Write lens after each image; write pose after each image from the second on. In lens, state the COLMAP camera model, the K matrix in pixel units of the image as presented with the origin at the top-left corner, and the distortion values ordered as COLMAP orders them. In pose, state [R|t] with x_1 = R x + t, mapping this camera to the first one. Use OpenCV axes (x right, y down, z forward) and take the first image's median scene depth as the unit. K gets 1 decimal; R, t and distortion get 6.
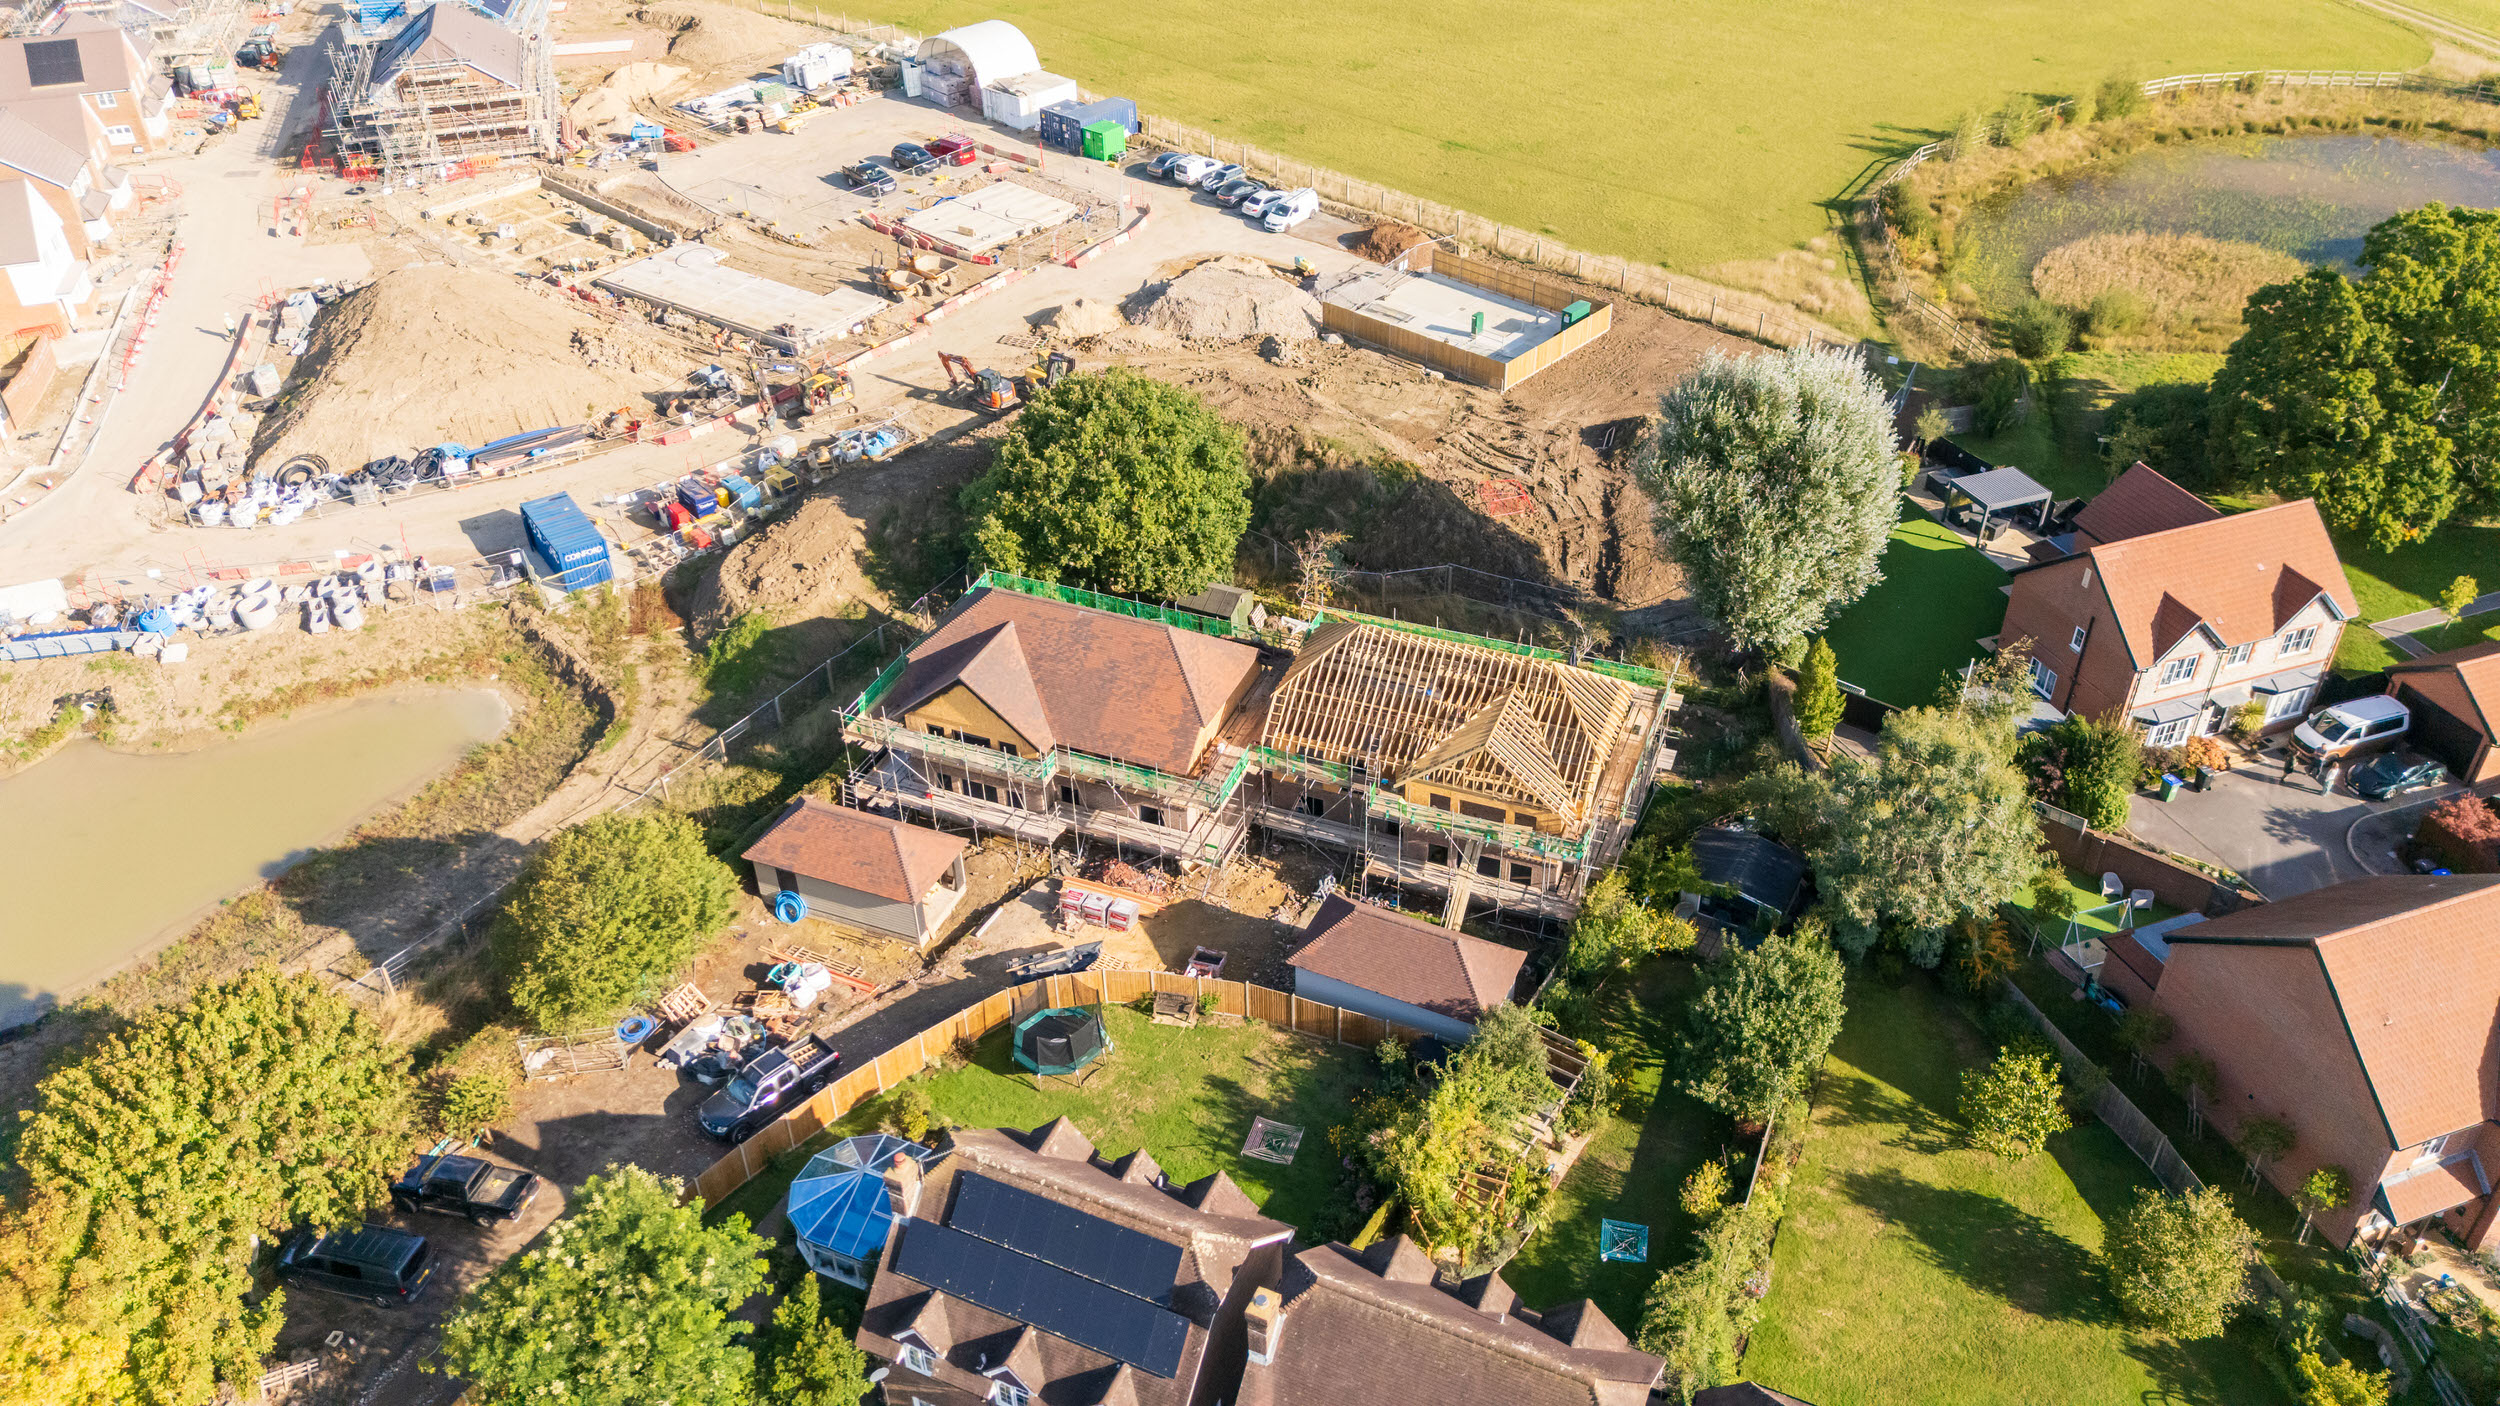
lens RADIAL K [[1838.1, 0, 1244.5], [0, 1838.1, 696.3], [0, 0, 1]] dist [0.044220, -0.048508]
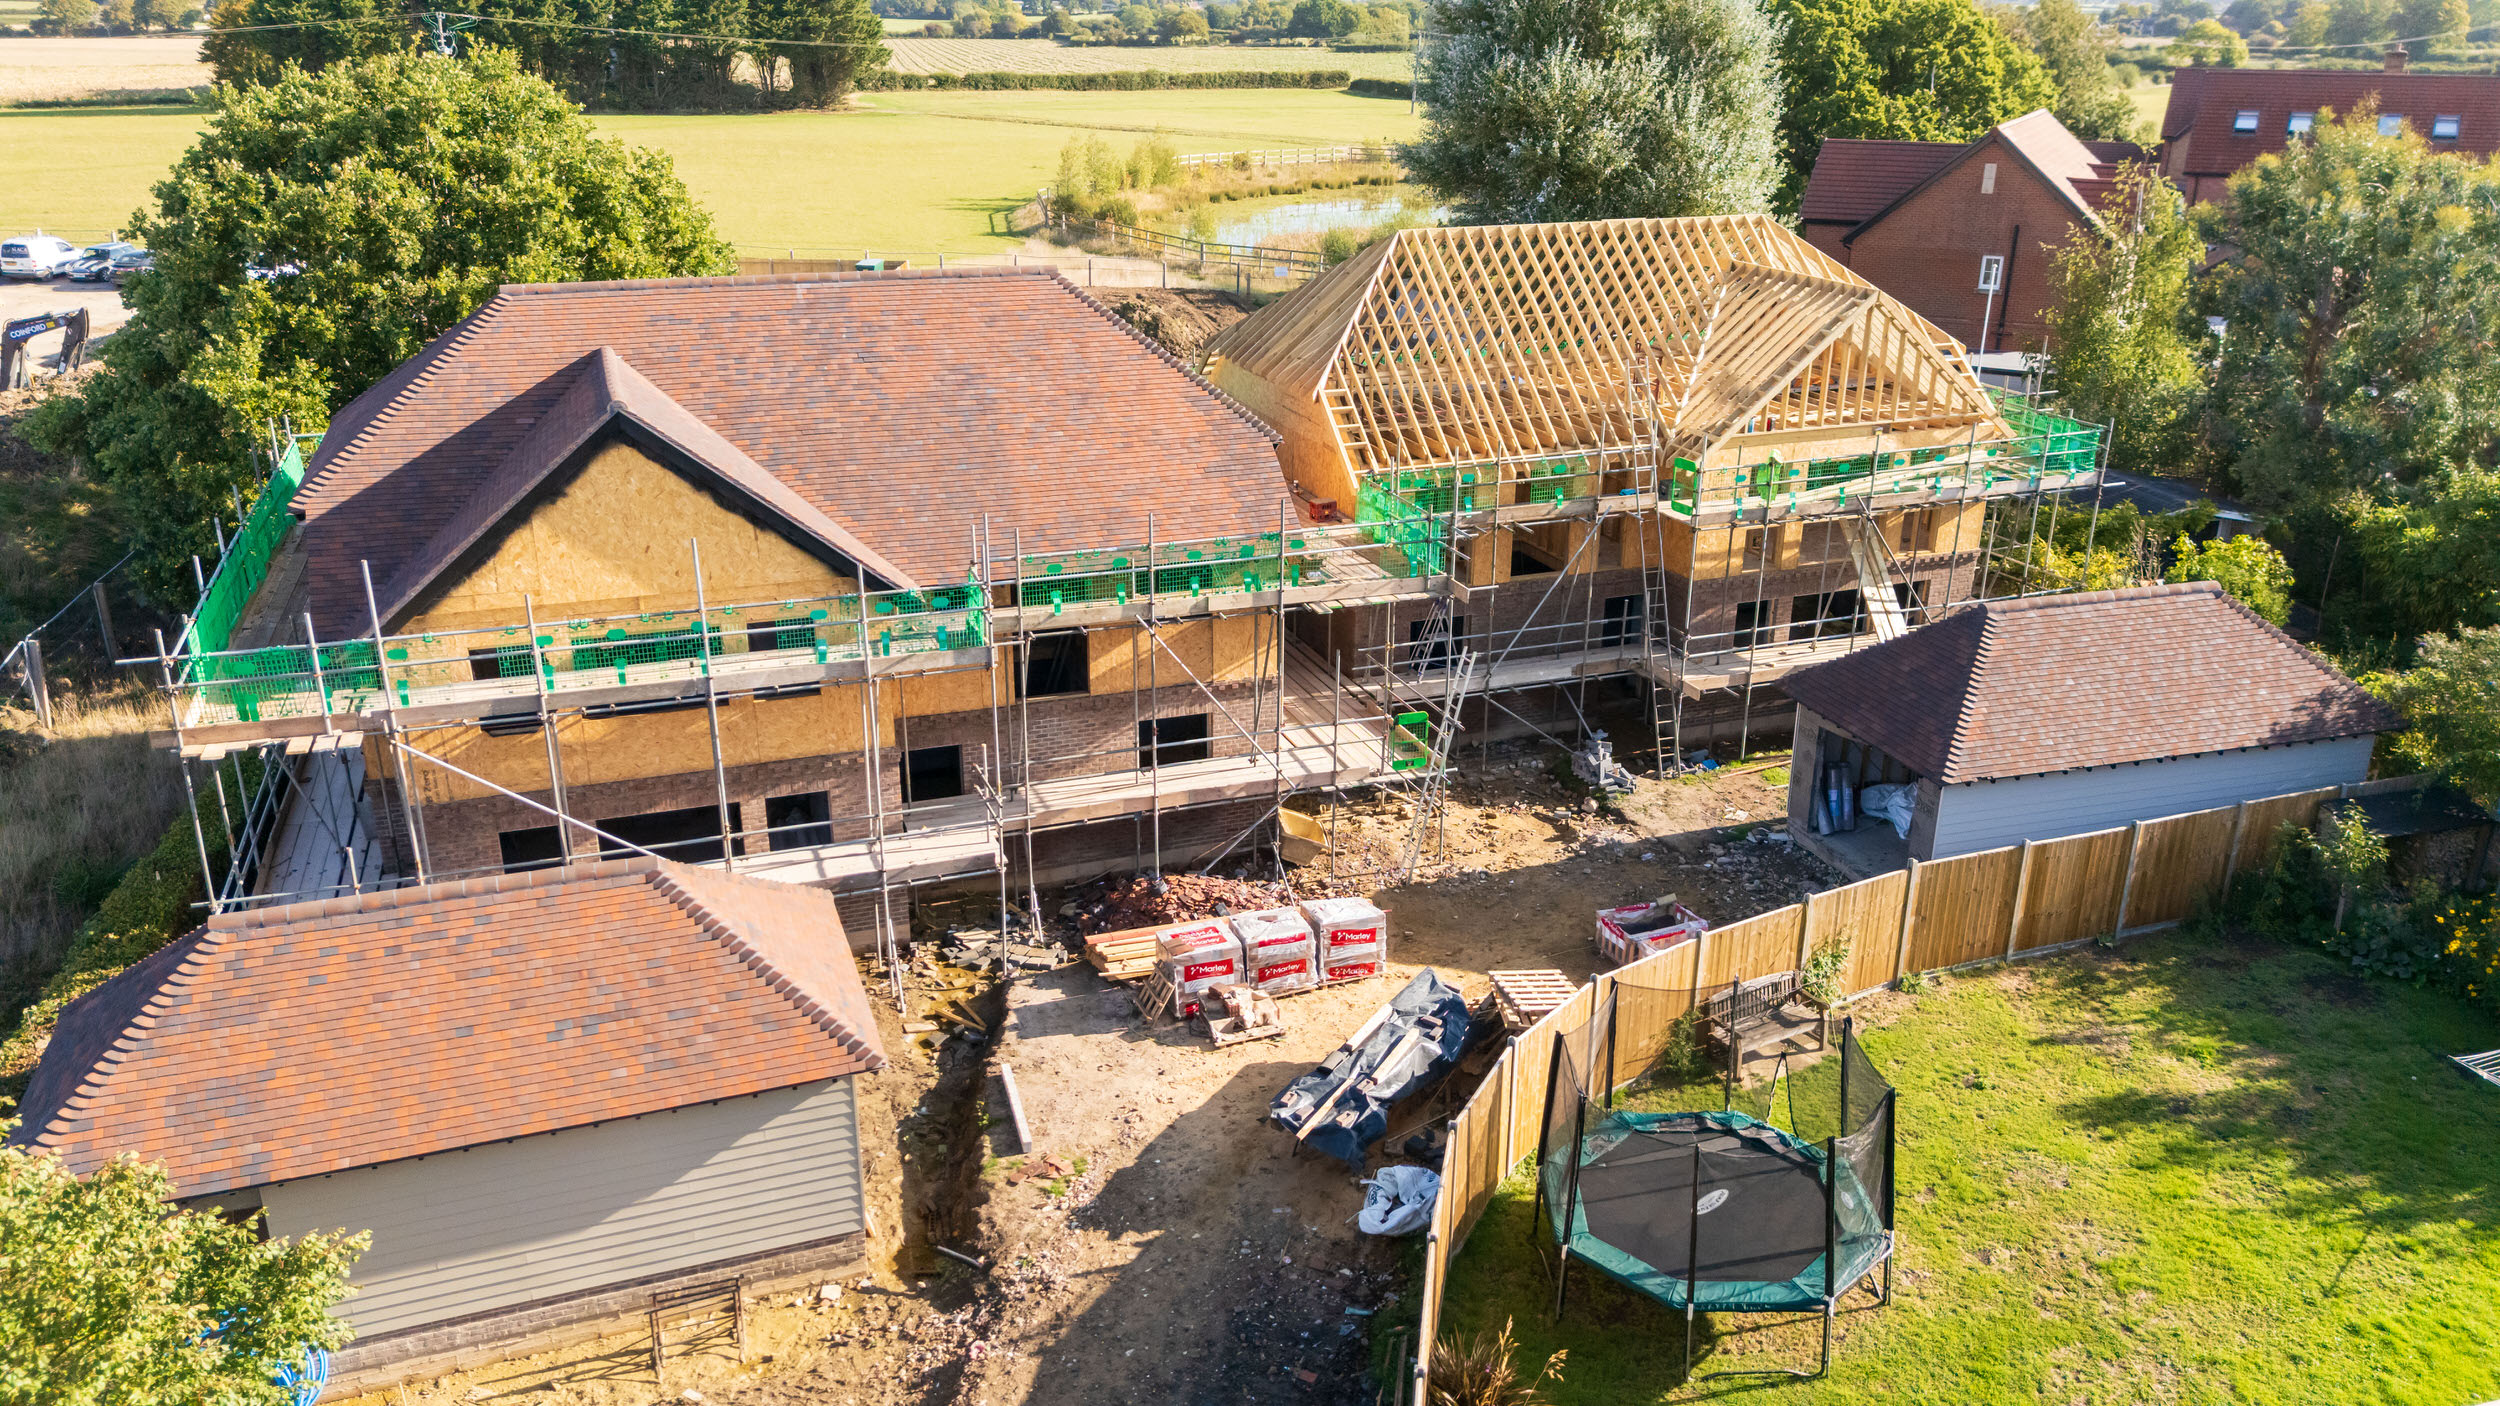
lens RADIAL K [[1838.1, 0, 1265.6], [0, 1838.1, 718.5], [0, 0, 1]] dist [0.044220, -0.048508]
pose [[0.740301, -0.226226, 0.633069, -0.262045], [0.374243, 0.920958, -0.108532, 0.103494], [-0.558477, 0.317268, 0.766449, 0.667892]]
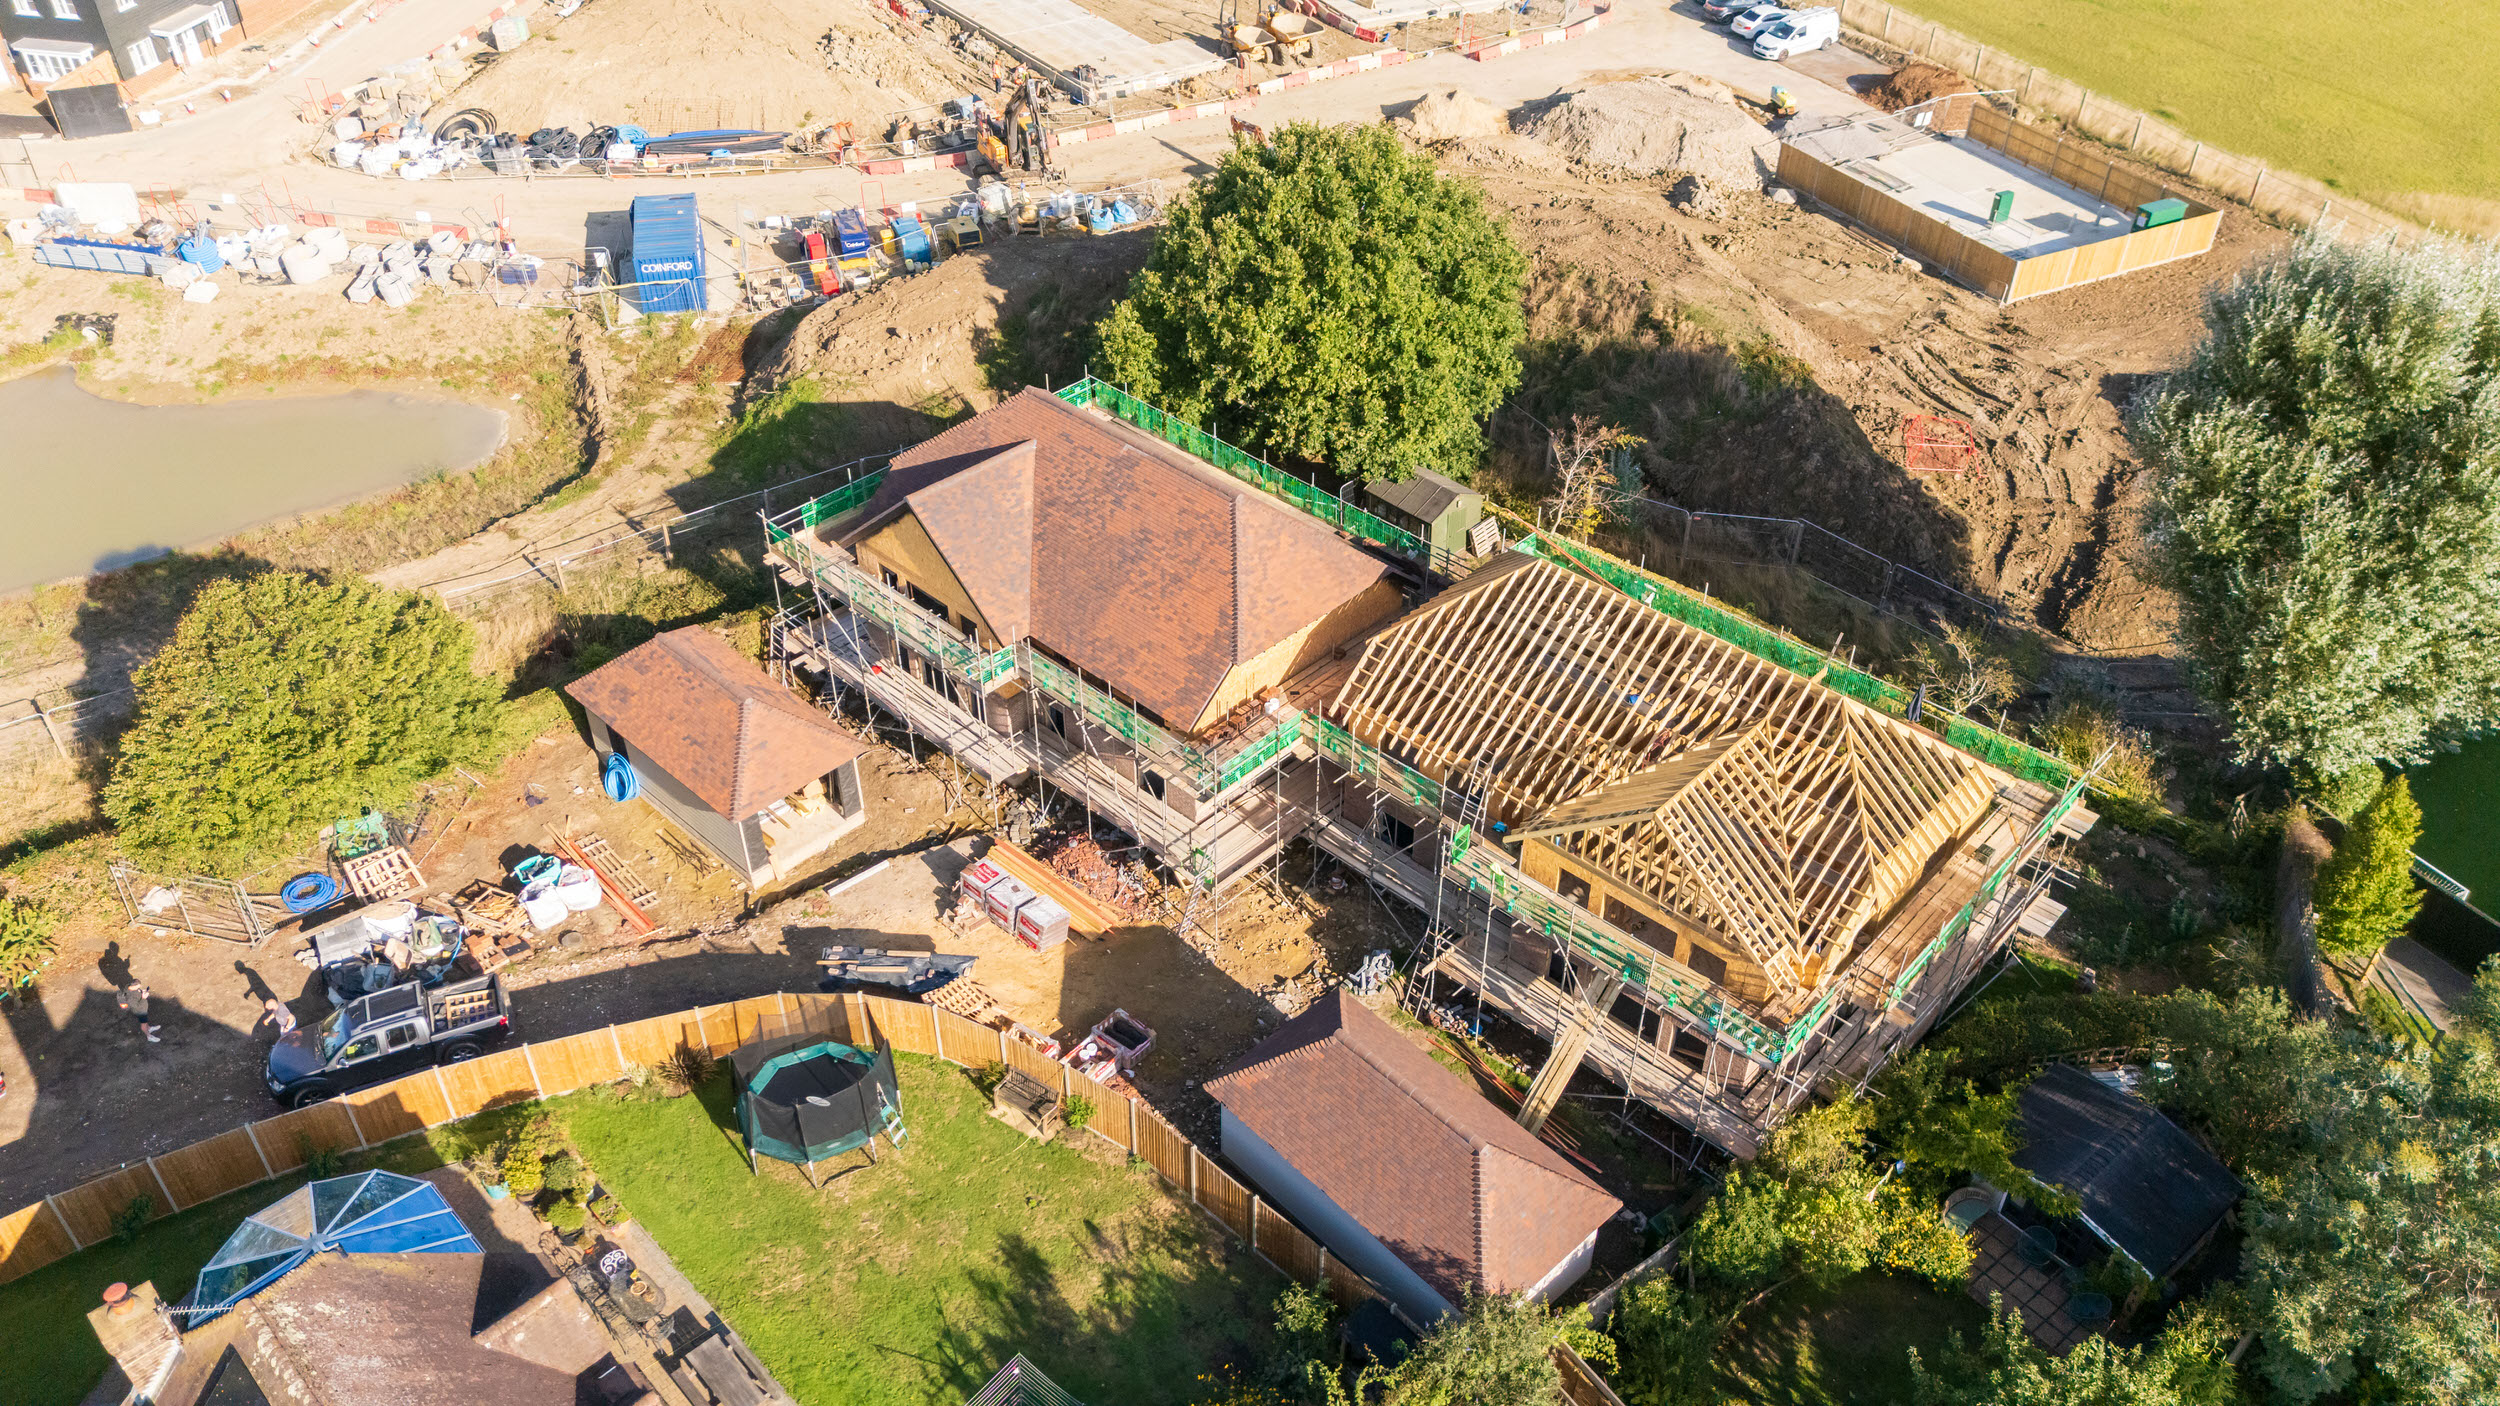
lens RADIAL K [[1838.1, 0, 1247.6], [0, 1838.1, 694.5], [0, 0, 1]] dist [0.044220, -0.048508]
pose [[0.932135, 0.239934, -0.271213, 0.137700], [-0.230161, 0.970789, 0.067785, -0.014290], [0.279555, -0.000763, 0.960130, 0.381400]]
